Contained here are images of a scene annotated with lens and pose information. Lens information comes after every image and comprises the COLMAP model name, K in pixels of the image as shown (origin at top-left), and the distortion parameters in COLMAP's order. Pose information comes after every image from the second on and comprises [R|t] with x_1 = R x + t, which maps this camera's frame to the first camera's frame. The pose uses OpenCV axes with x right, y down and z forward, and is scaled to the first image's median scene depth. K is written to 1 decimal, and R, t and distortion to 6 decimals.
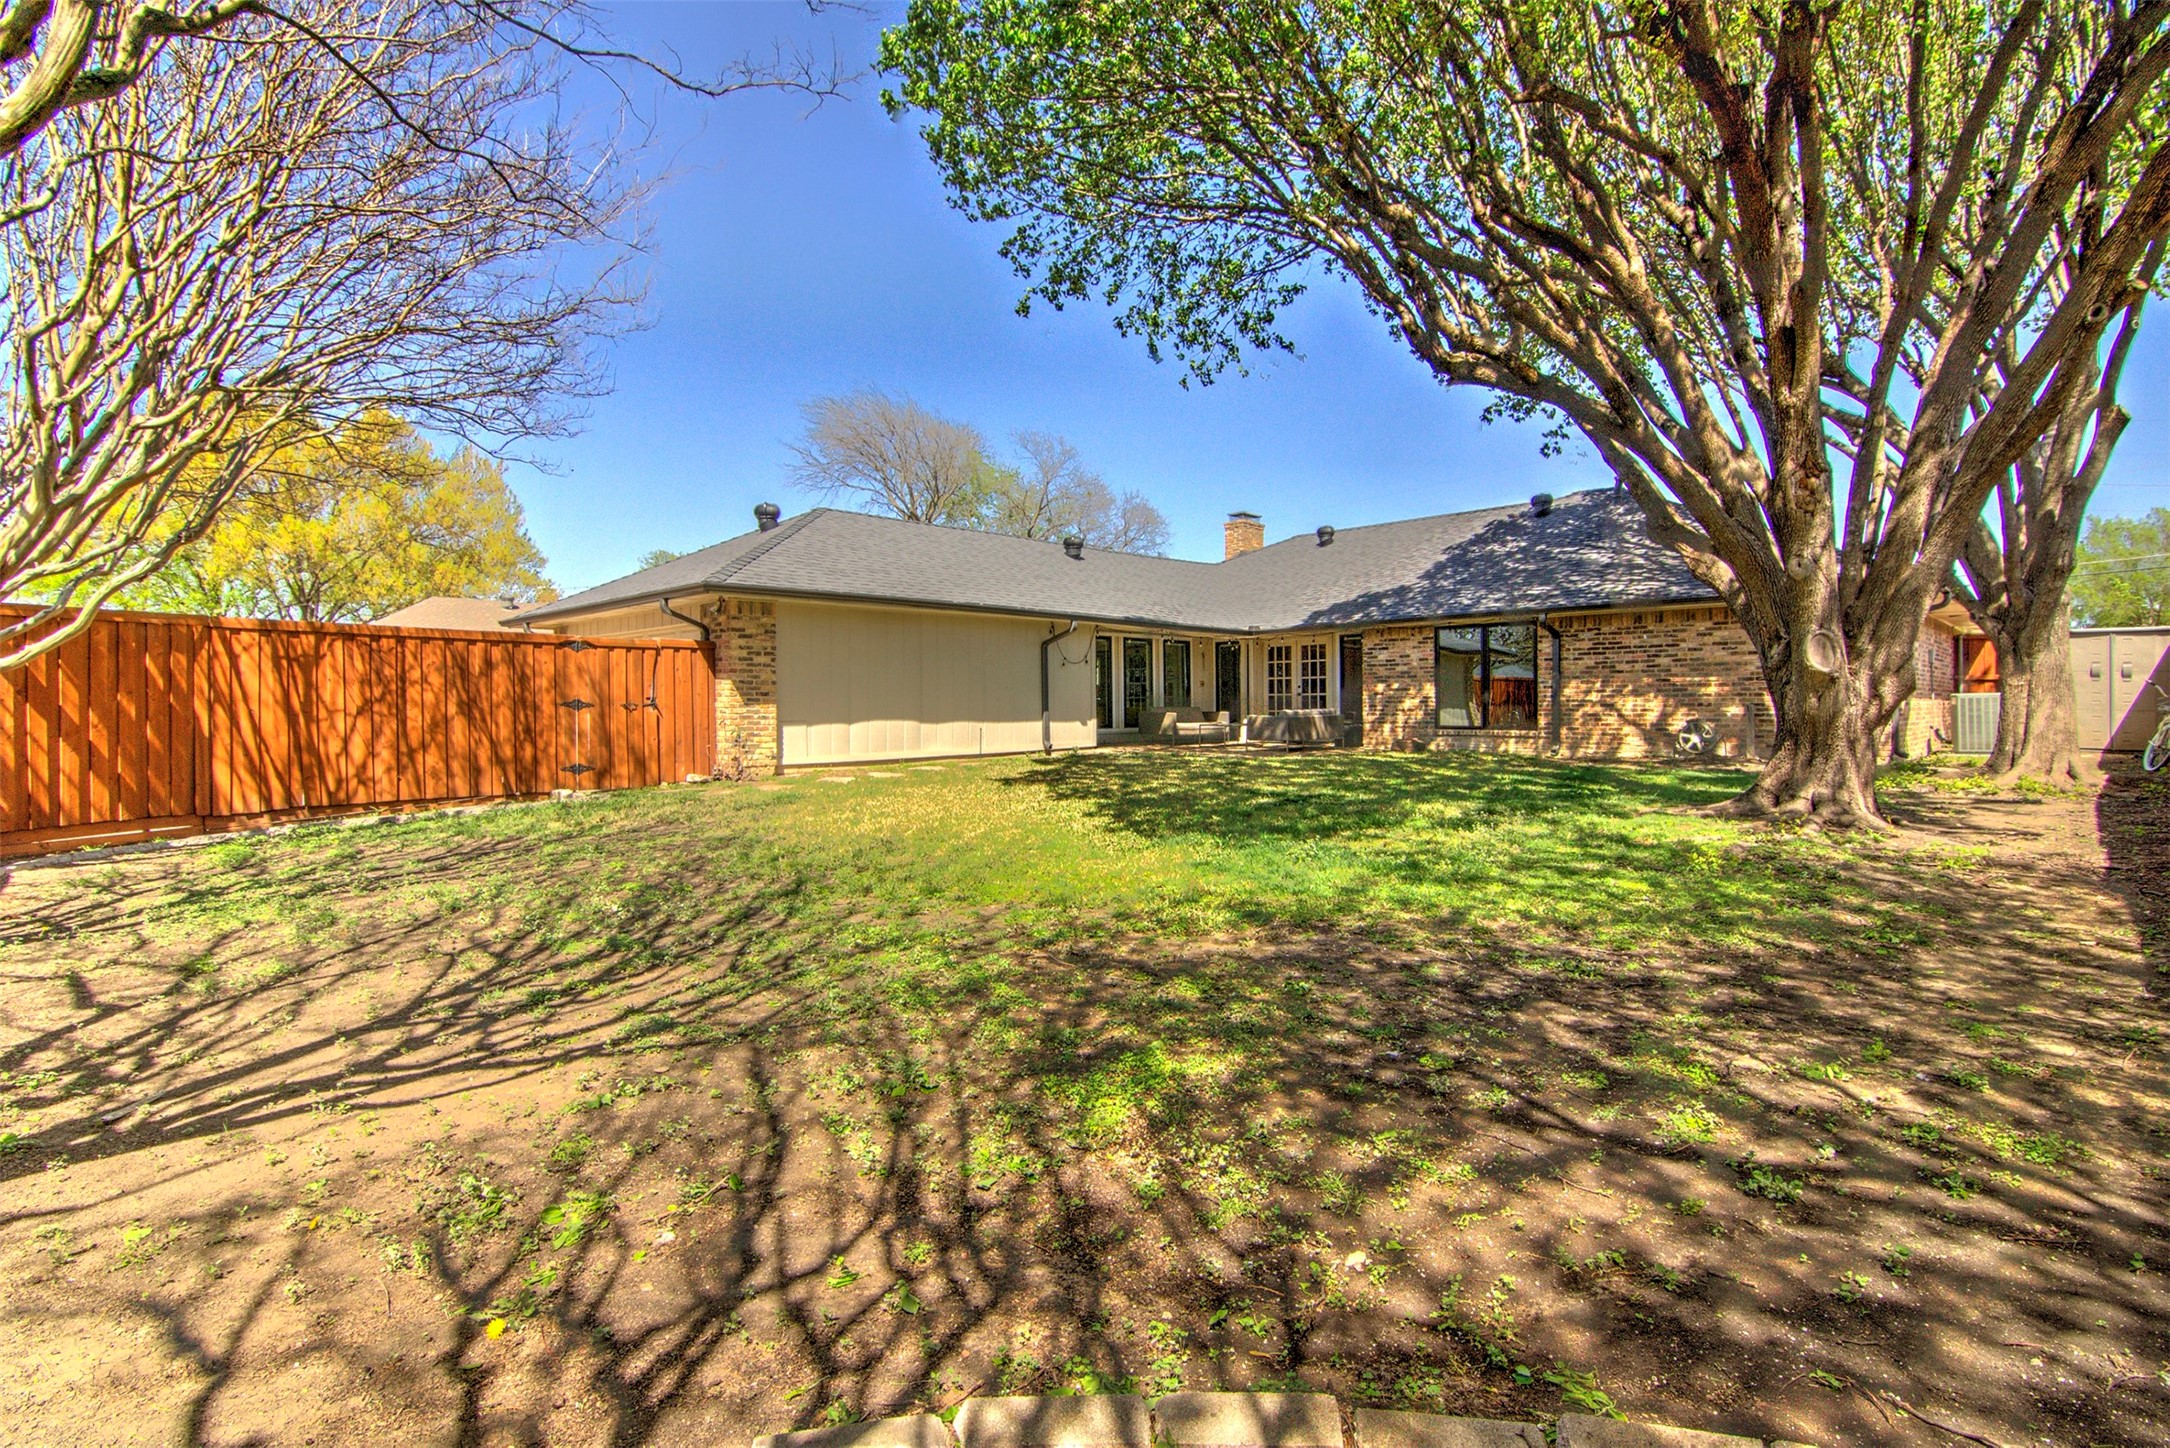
lens RADIAL K [[1033.0, 0, 1084.1], [0, 1033.0, 705.0], [0, 0, 1]] dist [-0.016414, -0.009369]
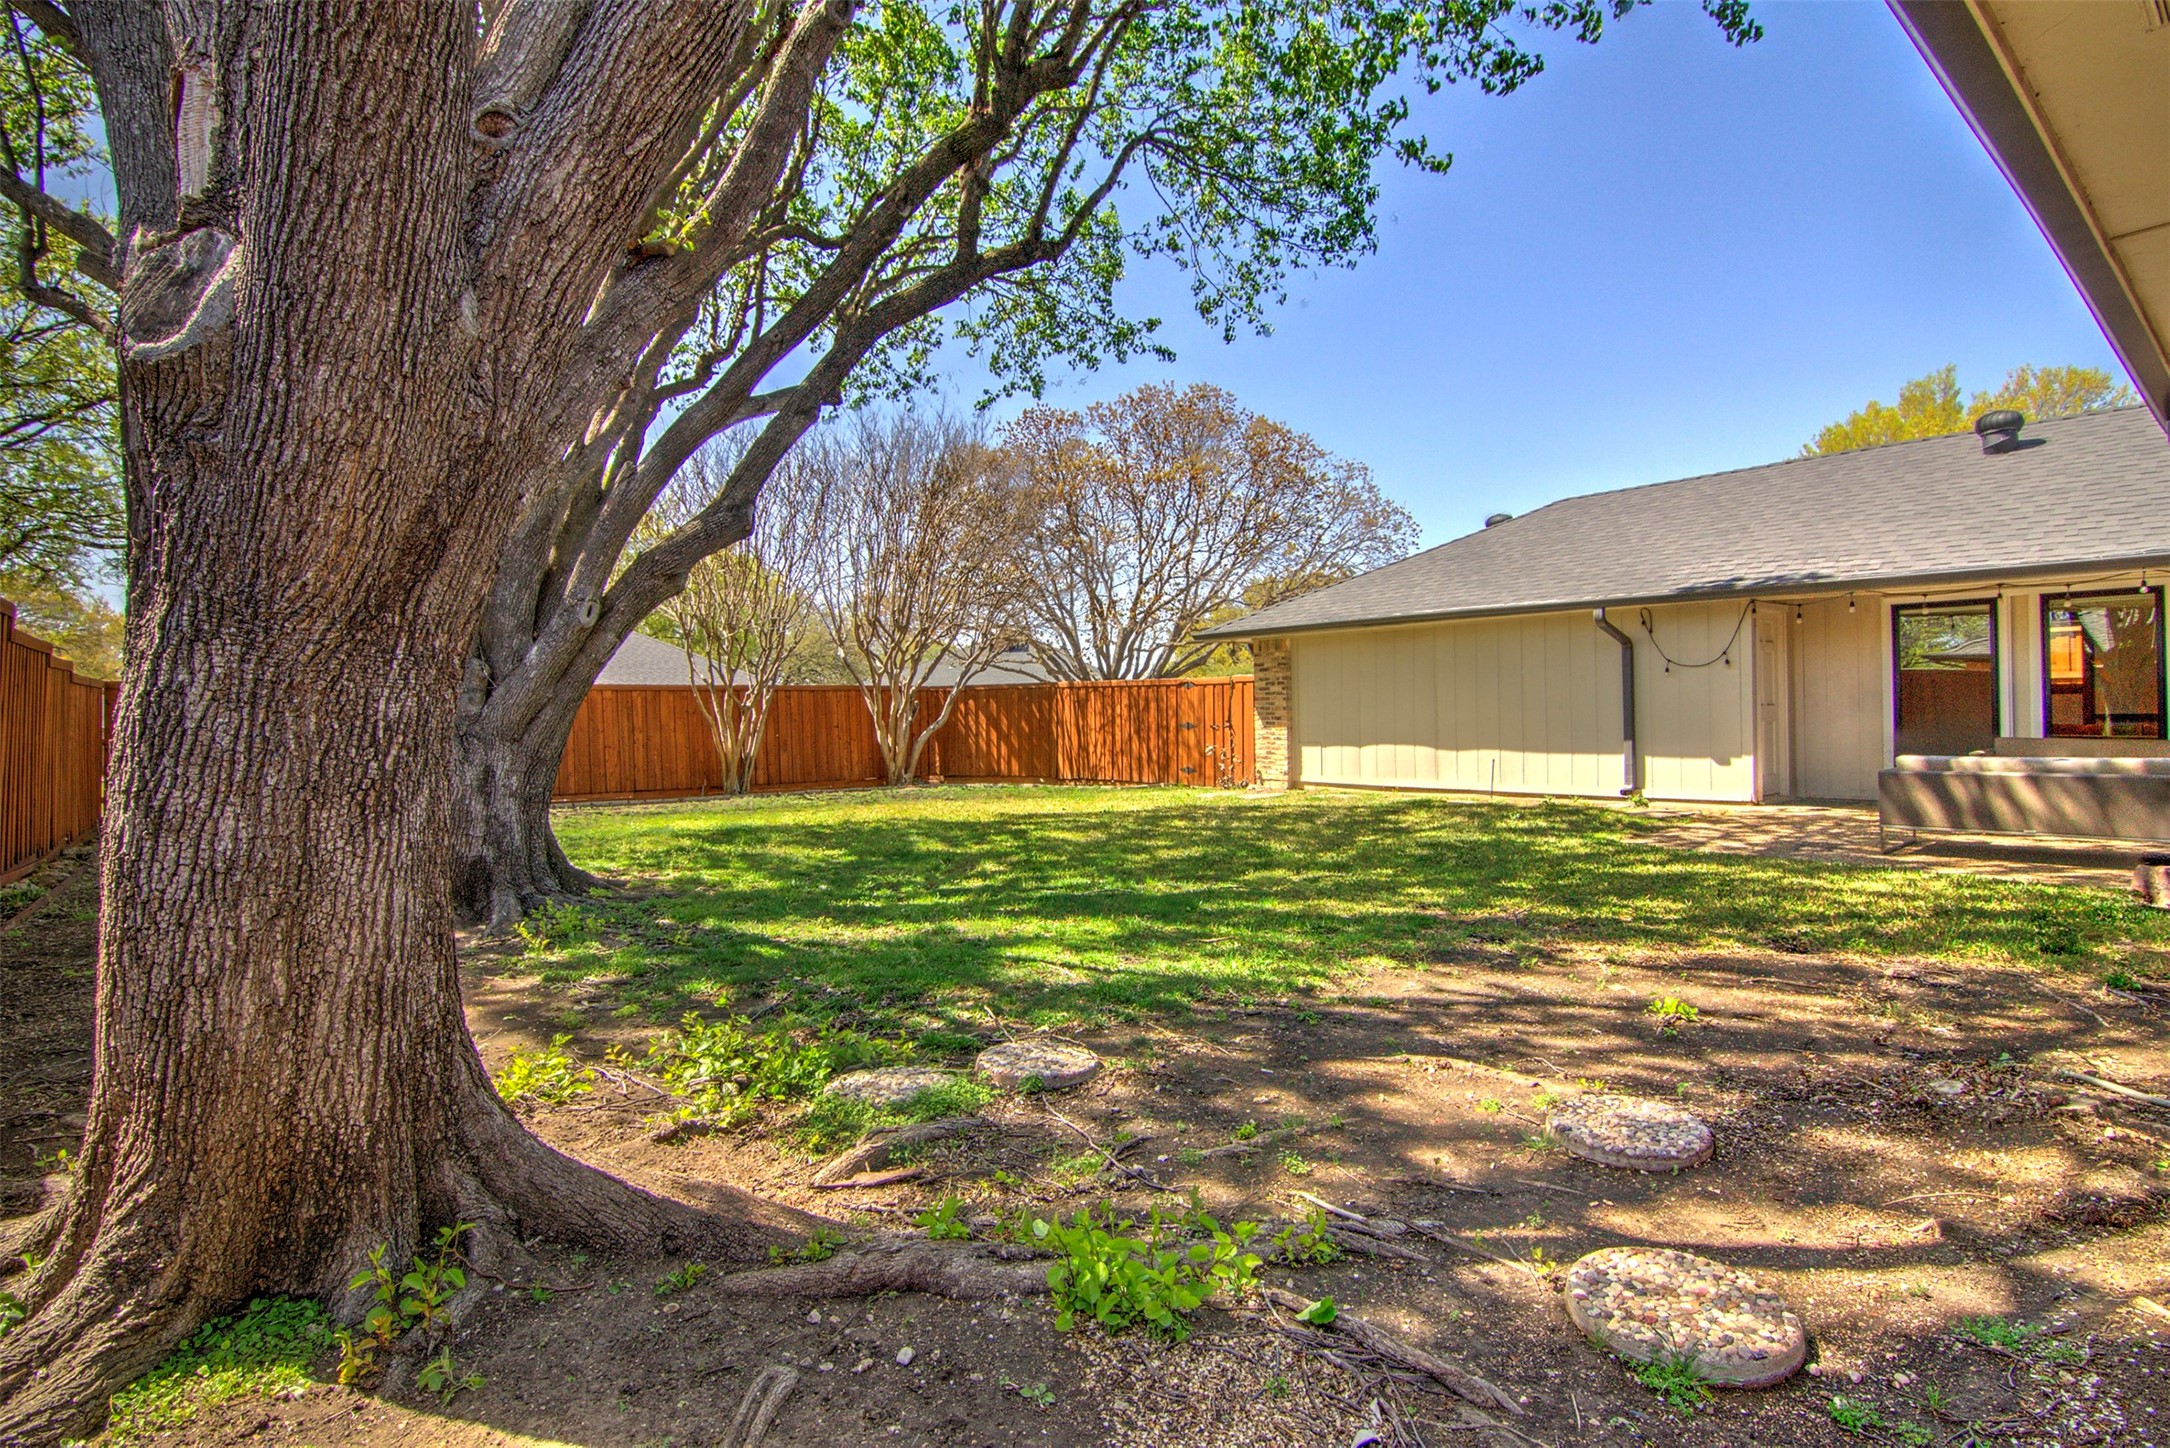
lens RADIAL K [[1033.0, 0, 1084.1], [0, 1033.0, 705.0], [0, 0, 1]] dist [-0.016414, -0.009369]
pose [[-0.137679, -0.018594, -0.990302, 0.818397], [-0.006812, 0.999818, -0.017826, -0.002811], [0.990453, 0.004292, -0.137781, 0.879230]]
